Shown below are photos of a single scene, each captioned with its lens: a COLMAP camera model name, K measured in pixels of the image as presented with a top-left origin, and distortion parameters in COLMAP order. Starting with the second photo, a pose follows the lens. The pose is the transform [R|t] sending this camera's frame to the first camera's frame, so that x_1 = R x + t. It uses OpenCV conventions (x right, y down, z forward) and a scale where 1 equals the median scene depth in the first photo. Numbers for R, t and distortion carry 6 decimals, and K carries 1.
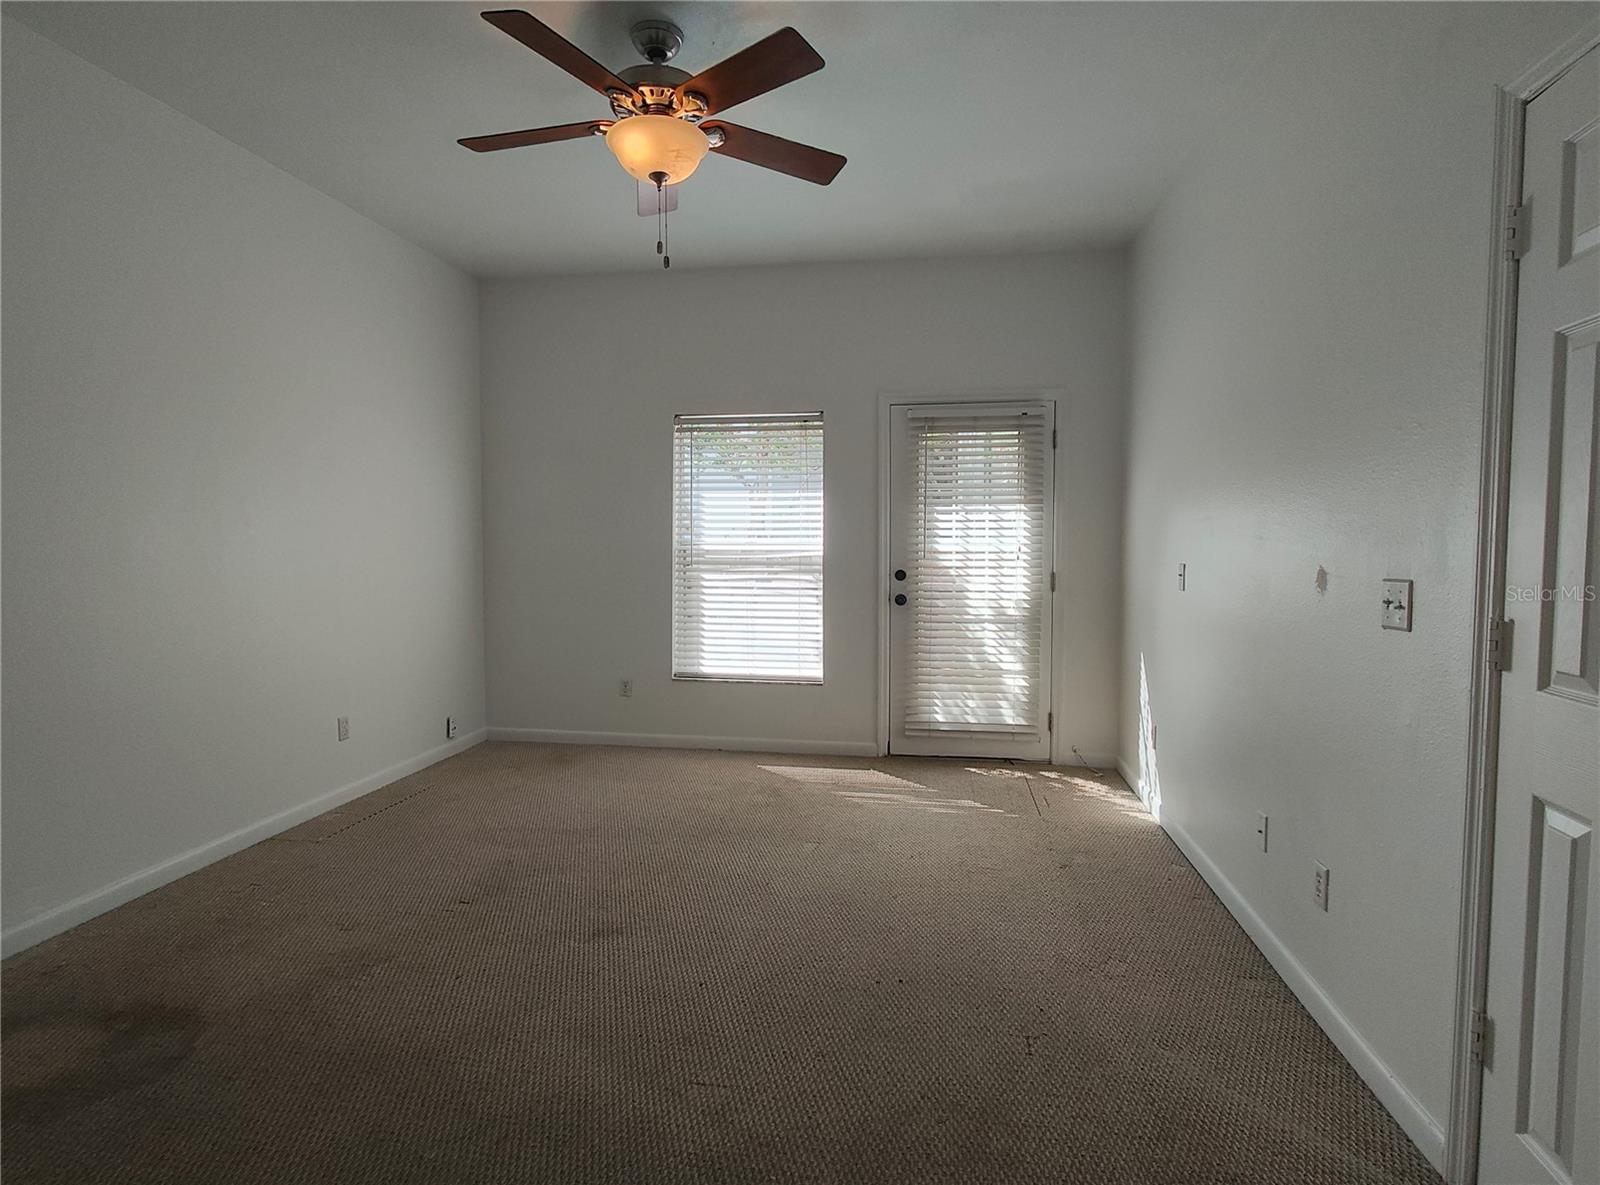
lens RADIAL K [[837.5, 0, 798.1], [0, 837.5, 591.5], [0, 0, 1]] dist [-0.010843, 0.009665]
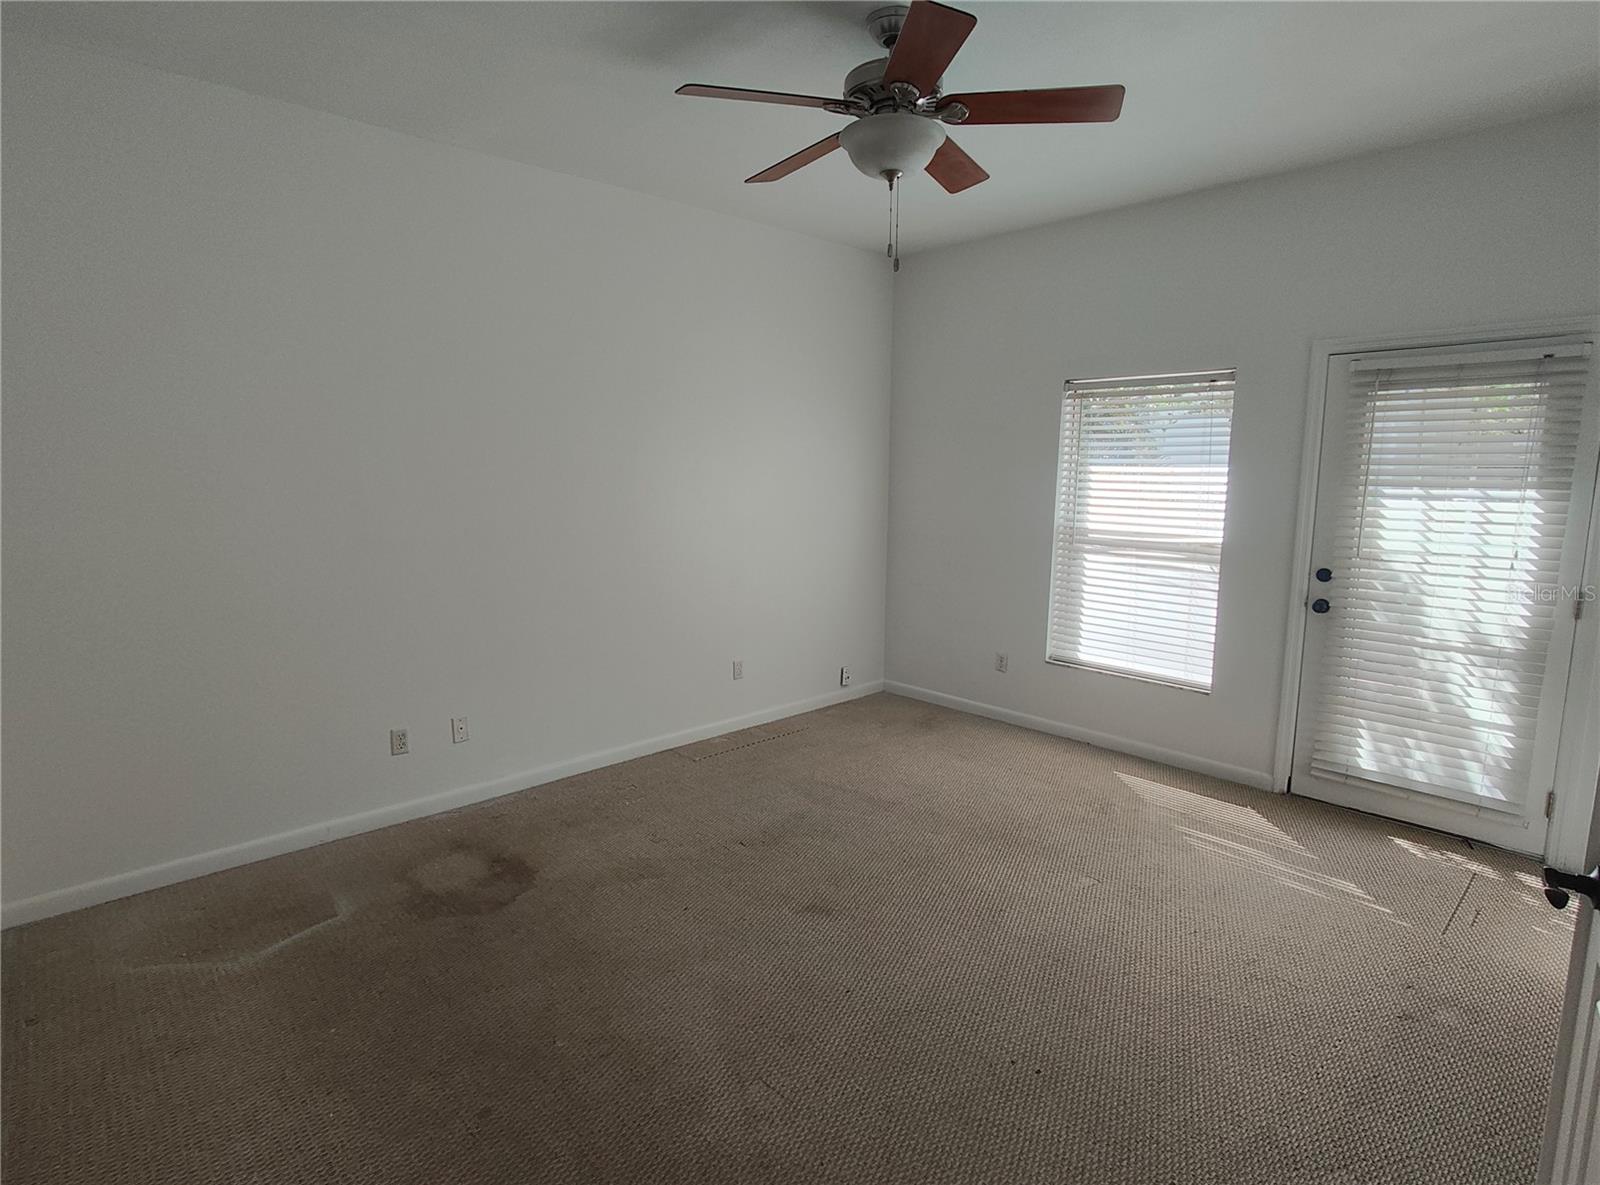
lens RADIAL K [[837.5, 0, 798.1], [0, 837.5, 591.5], [0, 0, 1]] dist [-0.010843, 0.009665]
pose [[0.795262, 0.094760, -0.598815, 0.202137], [-0.043823, 0.994111, 0.099115, -0.060848], [0.604680, -0.052580, 0.794731, 0.080859]]
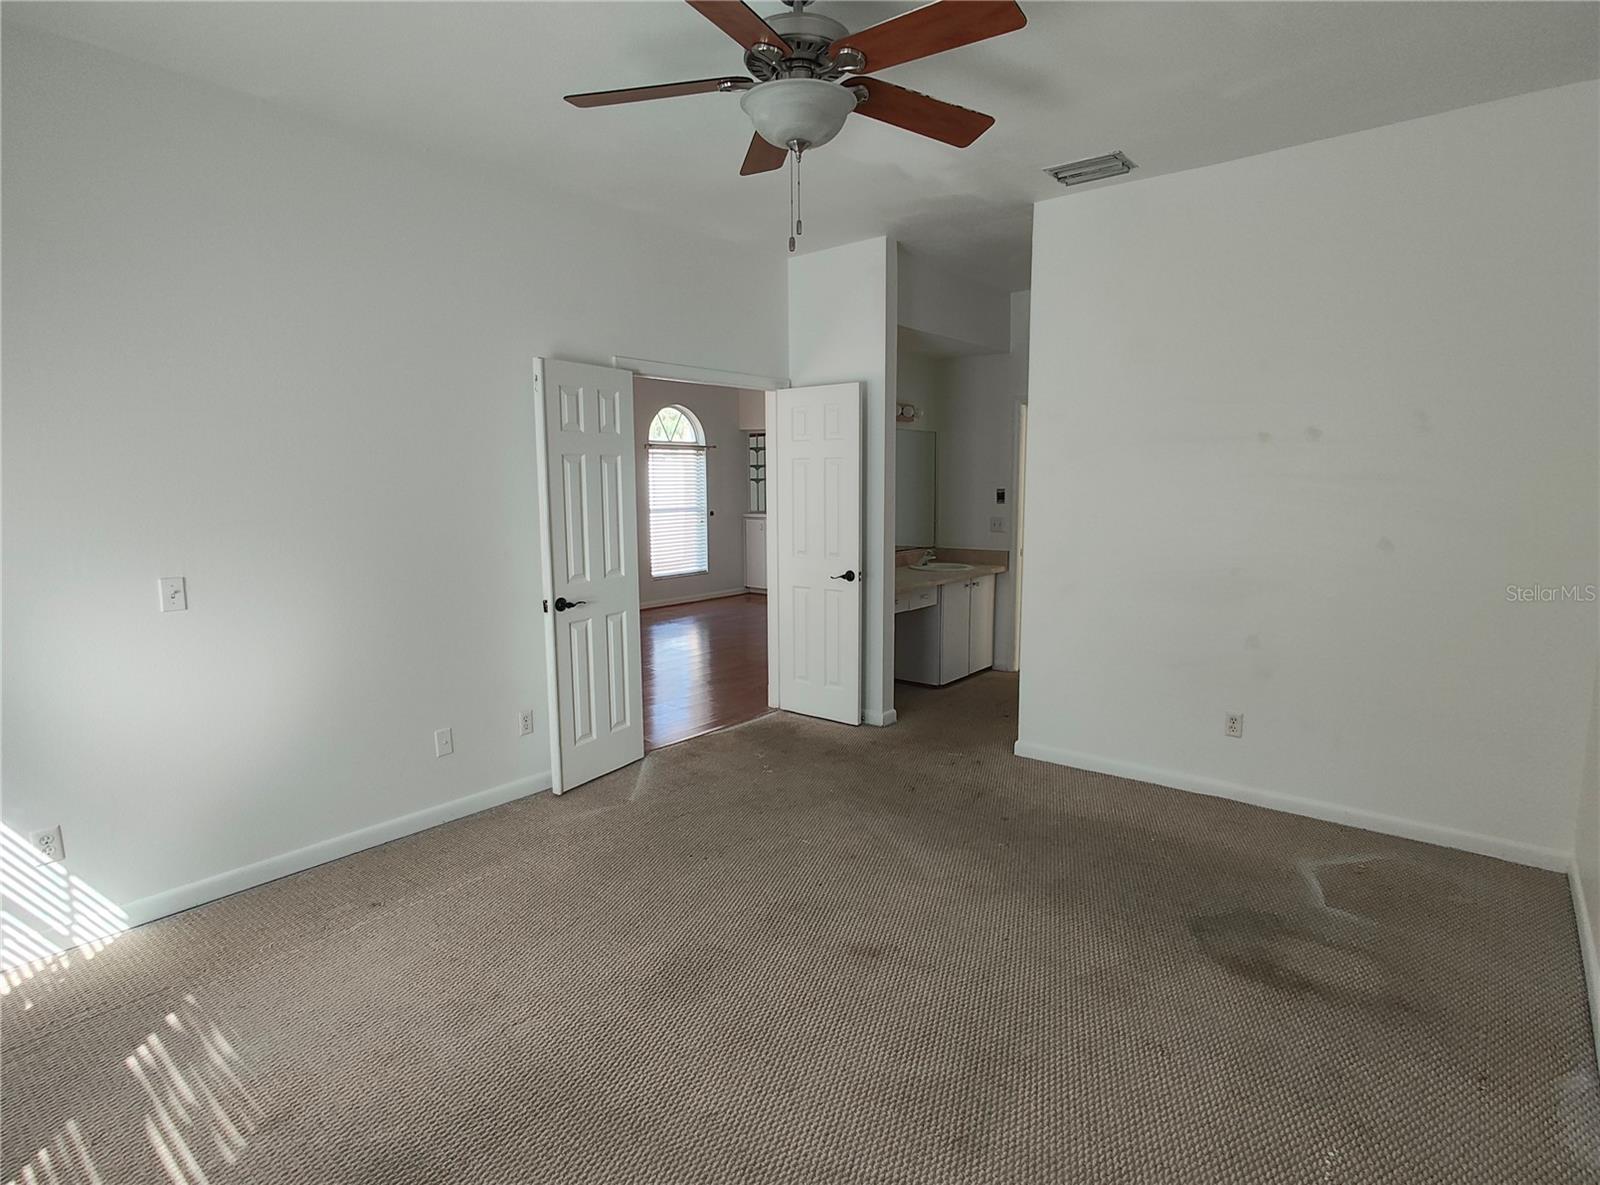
lens RADIAL K [[837.5, 0, 798.1], [0, 837.5, 591.5], [0, 0, 1]] dist [-0.010843, 0.009665]
pose [[-0.858772, -0.056420, 0.509242, -0.358714], [0.040061, 0.983481, 0.176521, -0.104788], [-0.510789, 0.171992, -0.842326, 1.010313]]
